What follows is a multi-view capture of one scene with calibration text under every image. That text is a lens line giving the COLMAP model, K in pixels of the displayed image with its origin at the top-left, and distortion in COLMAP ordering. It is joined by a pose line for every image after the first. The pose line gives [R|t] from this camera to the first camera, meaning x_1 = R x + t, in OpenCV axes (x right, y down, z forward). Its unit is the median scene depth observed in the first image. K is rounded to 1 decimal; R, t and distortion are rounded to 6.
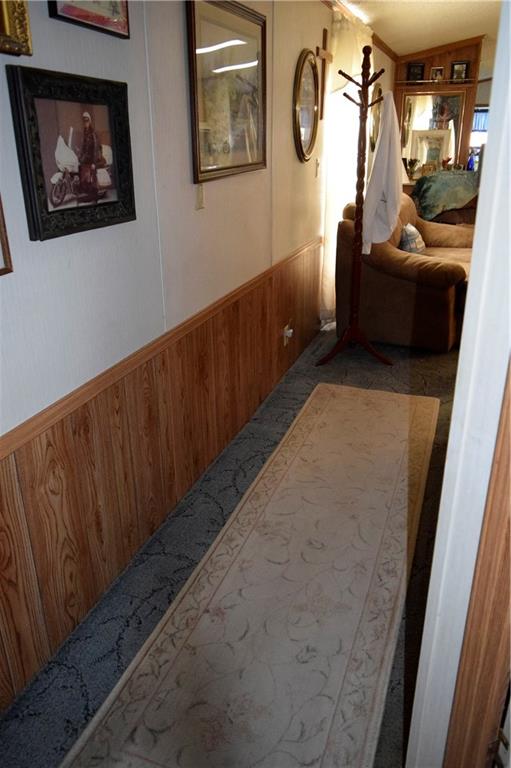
lens RADIAL K [[597.6, 0, 254.7], [0, 597.6, 378.1], [0, 0, 1]] dist [-0.014977, -0.000285]
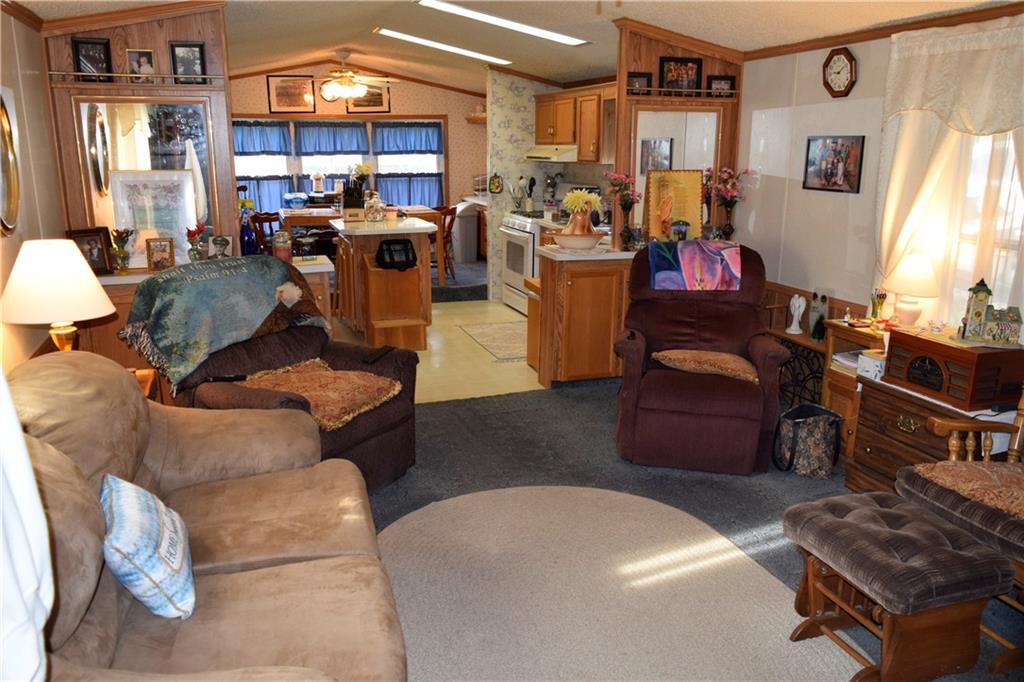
lens RADIAL K [[796.8, 0, 512.4], [0, 796.8, 338.1], [0, 0, 1]] dist [-0.014977, -0.000285]
pose [[0.783300, -0.140101, 0.605650, 0.118106], [0.229033, 0.970778, -0.071650, -0.173687], [-0.577914, 0.194837, 0.792499, 0.349193]]
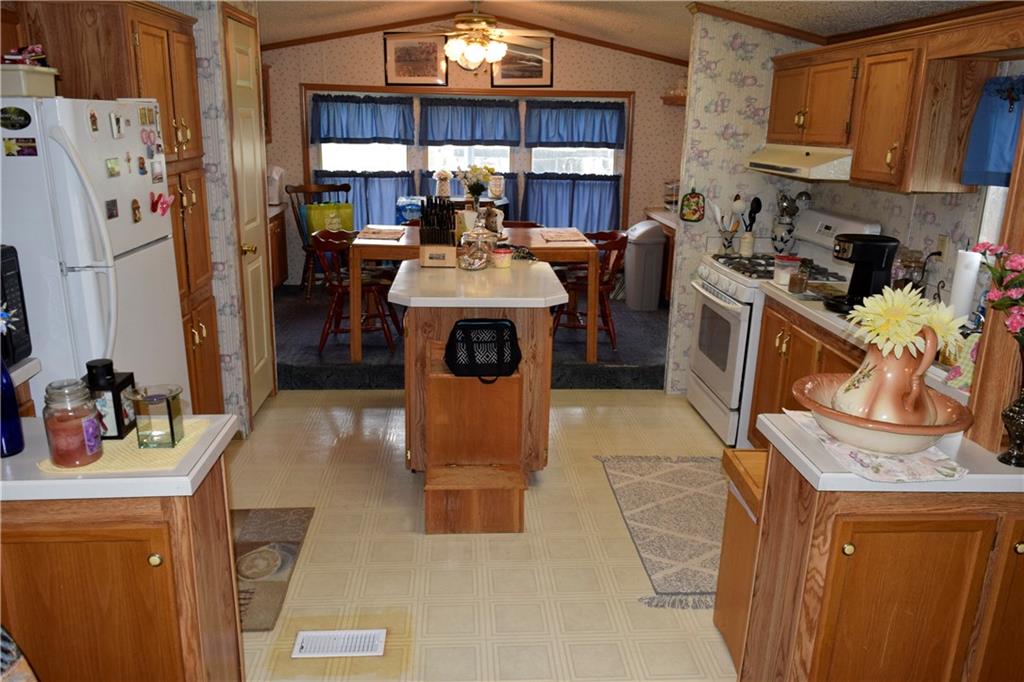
lens RADIAL K [[796.8, 0, 513.0], [0, 796.8, 339.8], [0, 0, 1]] dist [-0.014977, -0.000285]
pose [[0.915603, -0.078268, 0.394393, 0.267527], [0.124192, 0.987960, -0.092255, -0.249857], [-0.382424, 0.133450, 0.914299, 0.519925]]
